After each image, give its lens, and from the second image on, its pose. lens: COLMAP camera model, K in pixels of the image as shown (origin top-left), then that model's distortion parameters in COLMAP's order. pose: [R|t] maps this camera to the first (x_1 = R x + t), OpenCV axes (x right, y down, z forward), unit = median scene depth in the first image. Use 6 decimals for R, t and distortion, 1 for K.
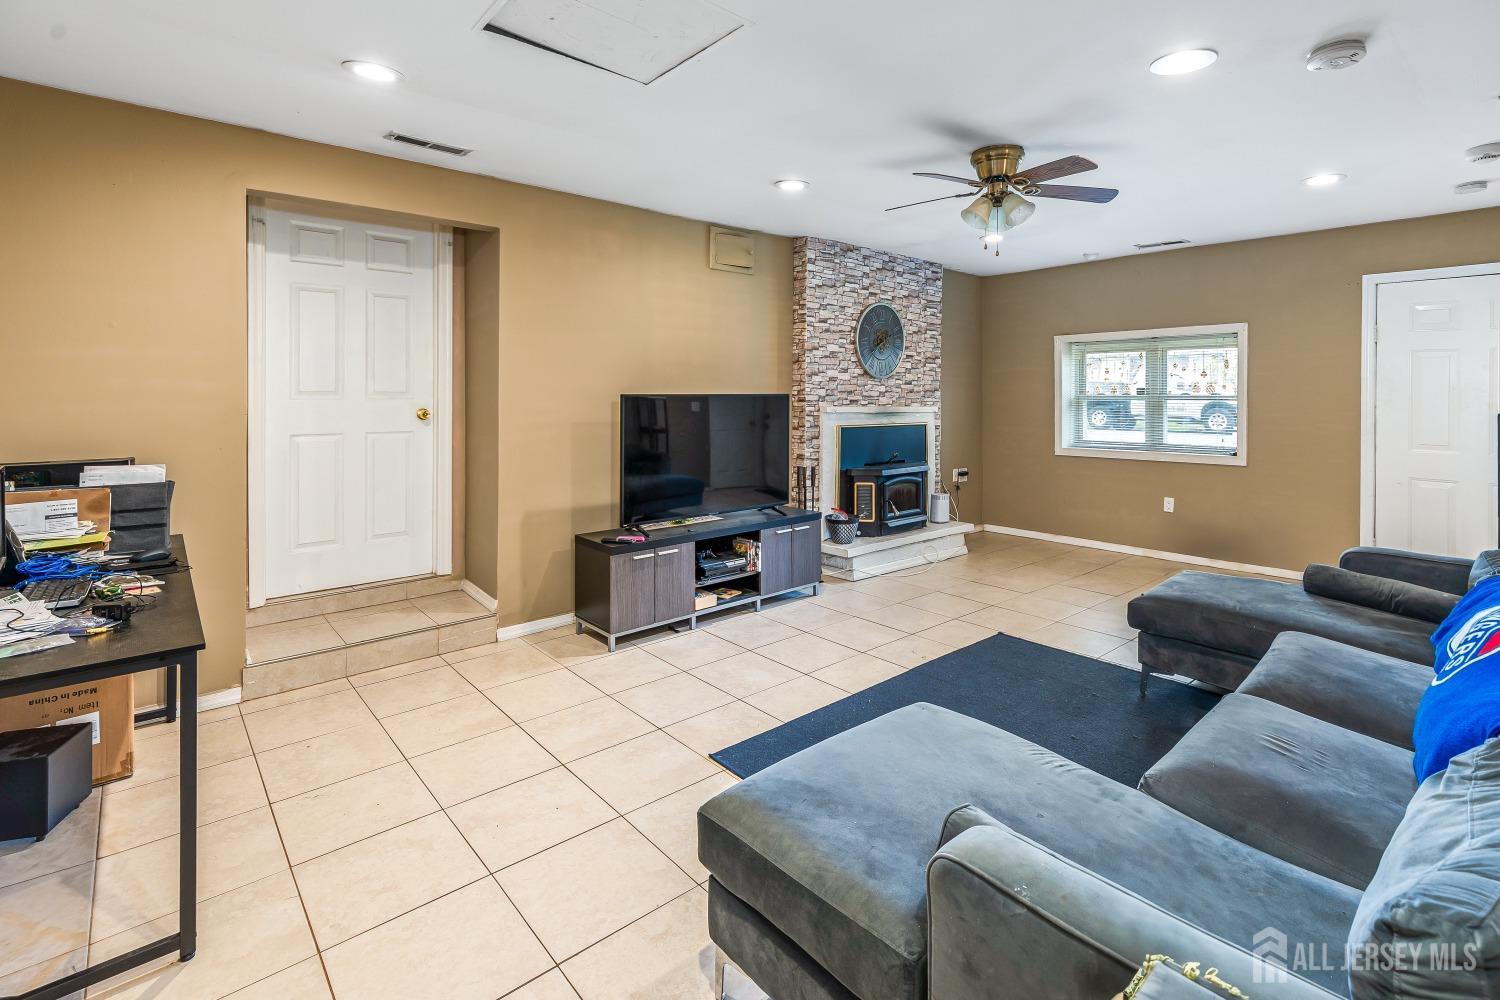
lens RADIAL K [[709.6, 0, 752.4], [0, 709.6, 392.1], [0, 0, 1]] dist [0.011923, -0.000359]
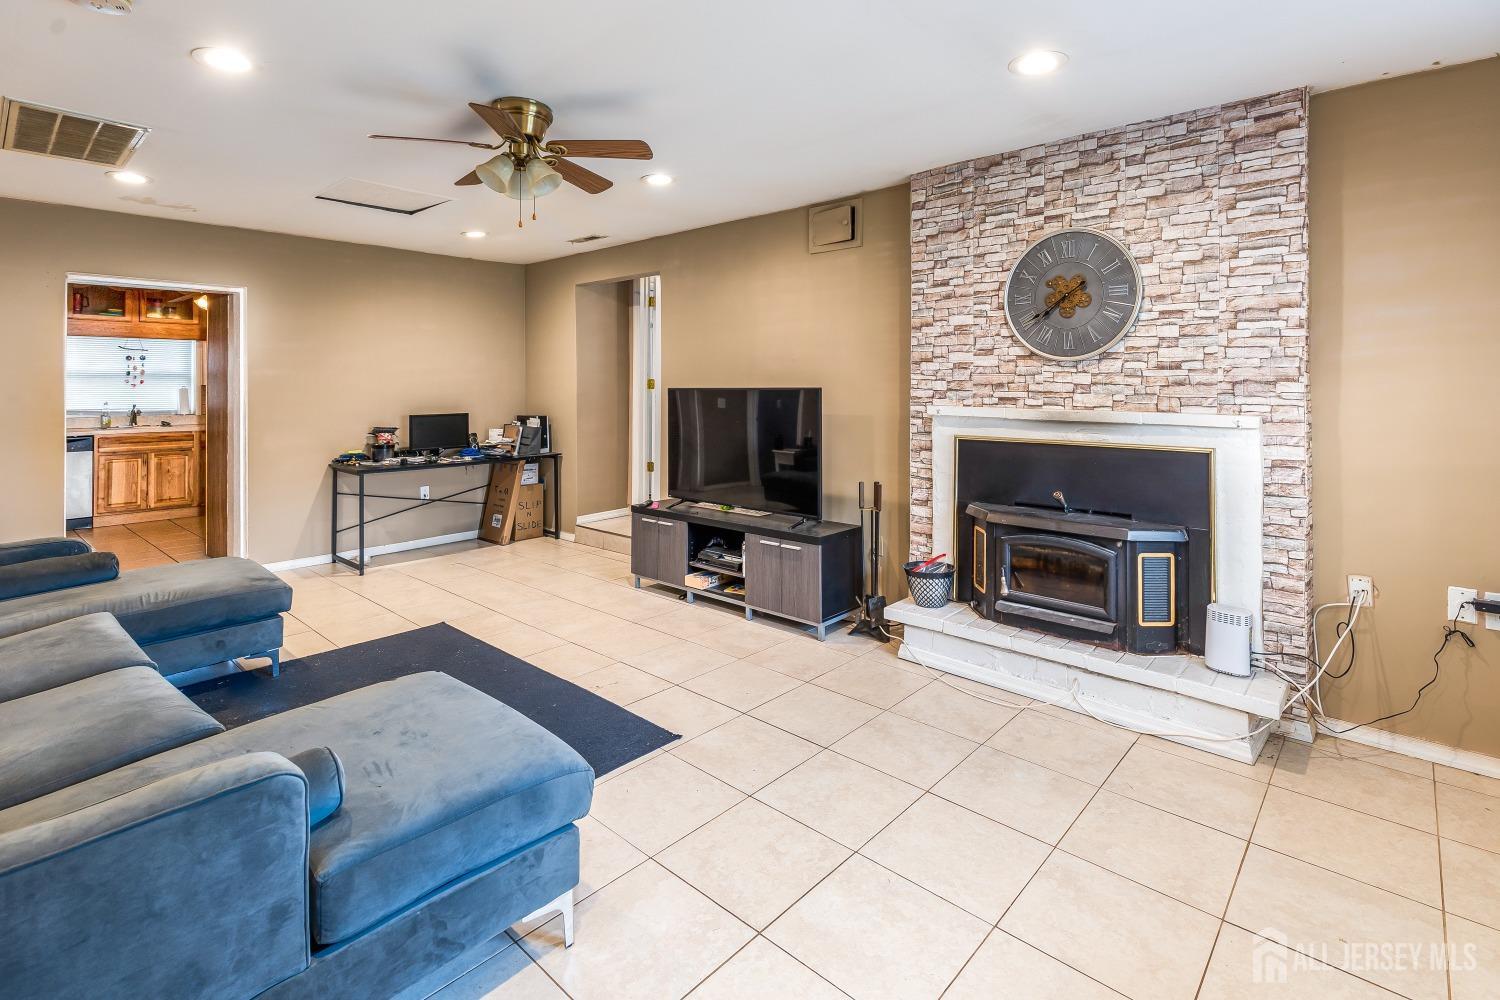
lens RADIAL K [[709.6, 0, 761.6], [0, 709.6, 381.8], [0, 0, 1]] dist [0.011923, -0.000359]
pose [[0.134846, -0.008641, -0.990829, 0.743210], [0.001293, 0.999963, -0.008545, 0.002192], [0.990866, -0.000129, 0.134852, 0.703717]]
